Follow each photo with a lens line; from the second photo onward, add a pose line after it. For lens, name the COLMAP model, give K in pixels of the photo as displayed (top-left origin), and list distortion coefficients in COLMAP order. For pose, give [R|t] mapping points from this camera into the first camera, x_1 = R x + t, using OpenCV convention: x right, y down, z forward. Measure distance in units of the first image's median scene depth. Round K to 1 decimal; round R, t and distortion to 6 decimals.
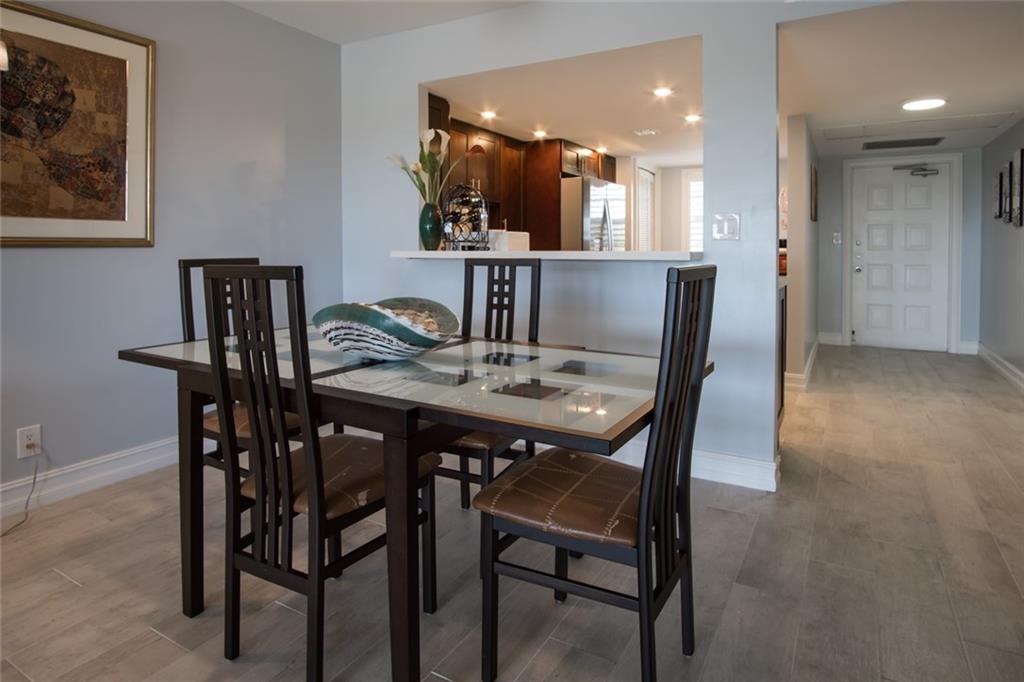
lens RADIAL K [[580.9, 0, 519.2], [0, 580.9, 260.3], [0, 0, 1]] dist [-0.032282, -0.001463]
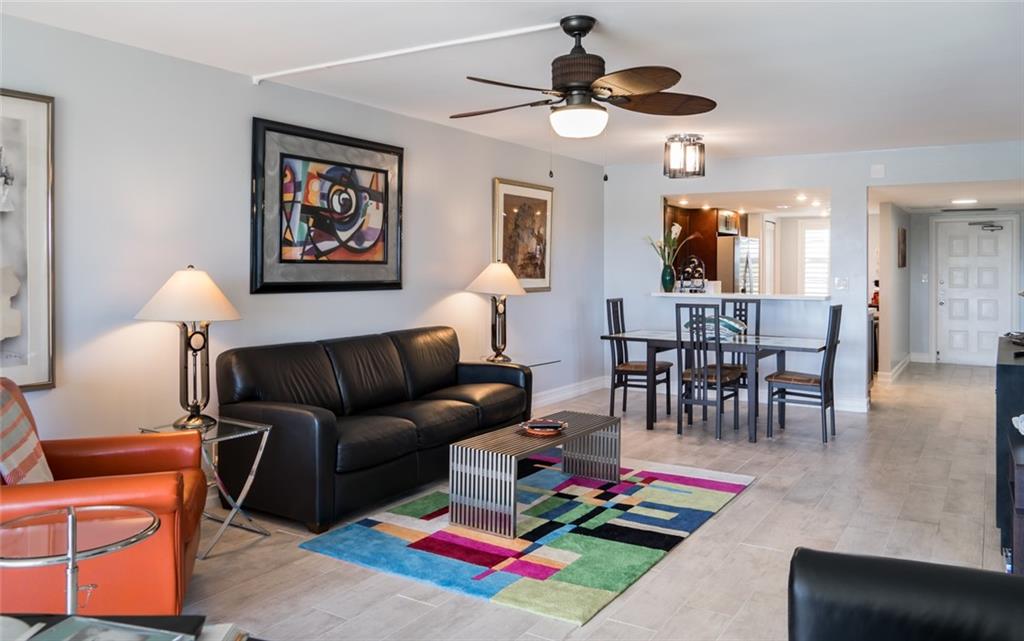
lens RADIAL K [[777.4, 0, 512.1], [0, 777.4, 267.0], [0, 0, 1]] dist [-0.030200, -0.000278]
pose [[0.999222, 0.006376, -0.038927, -0.351487], [-0.007176, 0.999765, -0.020459, -0.026357], [0.038788, 0.020722, 0.999033, -0.890575]]
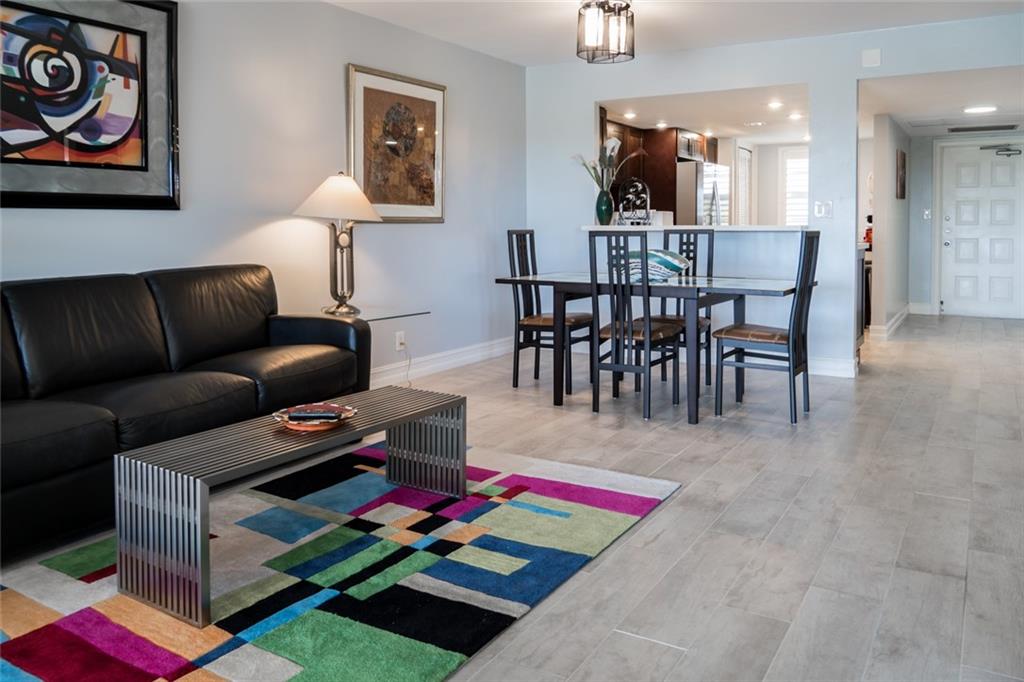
lens RADIAL K [[790.7, 0, 519.7], [0, 790.7, 256.3], [0, 0, 1]] dist [-0.023748, 0.002451]
pose [[0.999824, -0.000772, -0.018759, -0.210349], [0.001150, 0.999797, 0.020138, 0.012255], [0.018740, -0.020156, 0.999621, -0.570309]]
